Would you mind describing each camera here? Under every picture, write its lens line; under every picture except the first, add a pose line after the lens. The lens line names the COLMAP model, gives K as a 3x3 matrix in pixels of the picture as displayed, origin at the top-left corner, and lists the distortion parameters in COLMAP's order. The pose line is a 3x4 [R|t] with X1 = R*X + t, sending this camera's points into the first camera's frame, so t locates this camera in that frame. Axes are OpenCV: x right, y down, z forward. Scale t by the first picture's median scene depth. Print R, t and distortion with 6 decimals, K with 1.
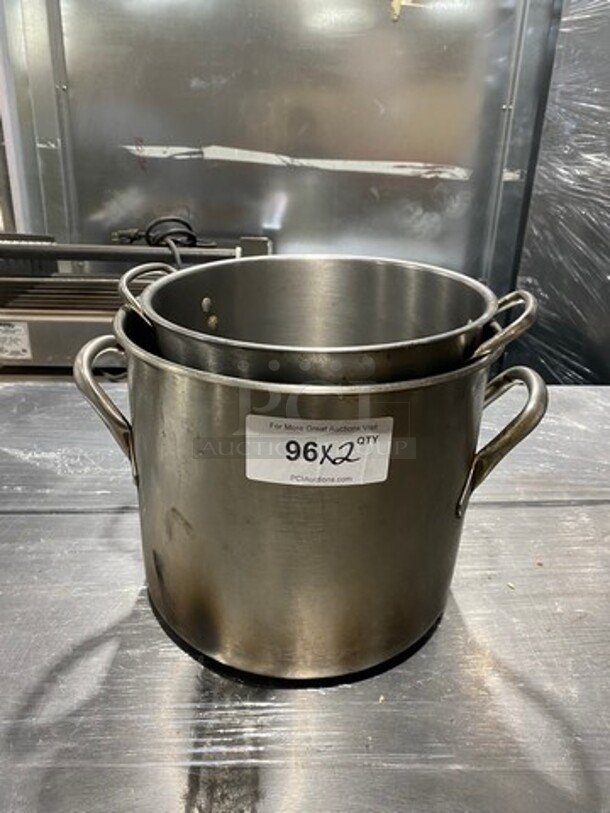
lens RADIAL K [[620.3, 0, 305.0], [0, 620.3, 406.5], [0, 0, 1]] dist [-0.002294, -0.000627]
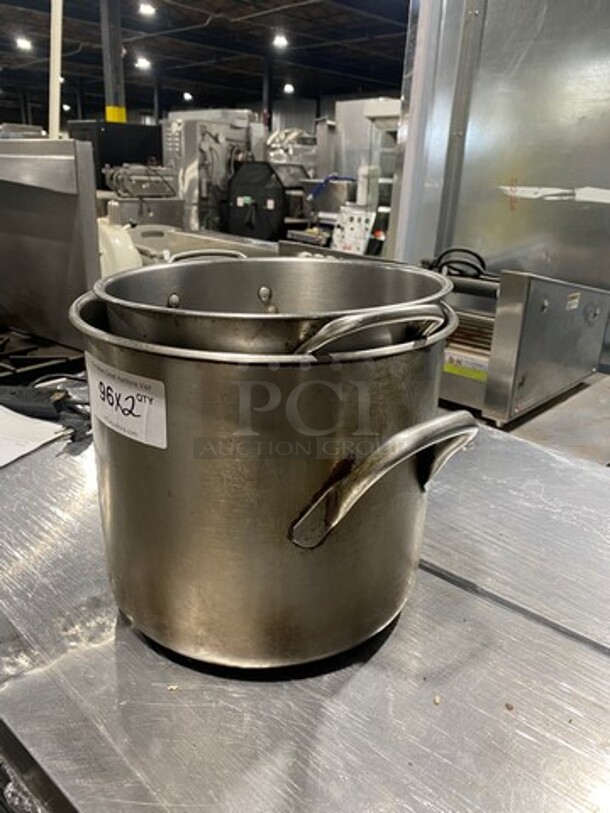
lens RADIAL K [[618.8, 0, 295.9], [0, 618.8, 404.3], [0, 0, 1]] dist [0.004587, 0.000789]
pose [[0.713309, 0.241776, -0.657825, 0.928585], [-0.298212, 0.954109, 0.027307, -0.039047], [0.634239, 0.176694, 0.752675, 0.379000]]
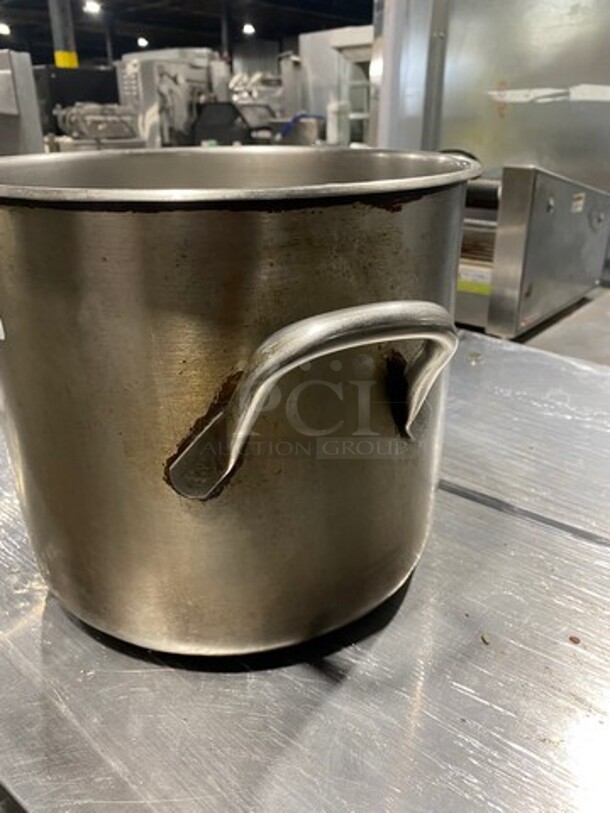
lens RADIAL K [[620.3, 0, 305.0], [0, 620.3, 406.5], [0, 0, 1]] dist [-0.002294, -0.000627]
pose [[0.755731, 0.247082, -0.606482, 0.763167], [-0.245335, 0.965470, 0.087625, 0.087502], [0.607191, 0.082570, 0.790254, 0.582957]]
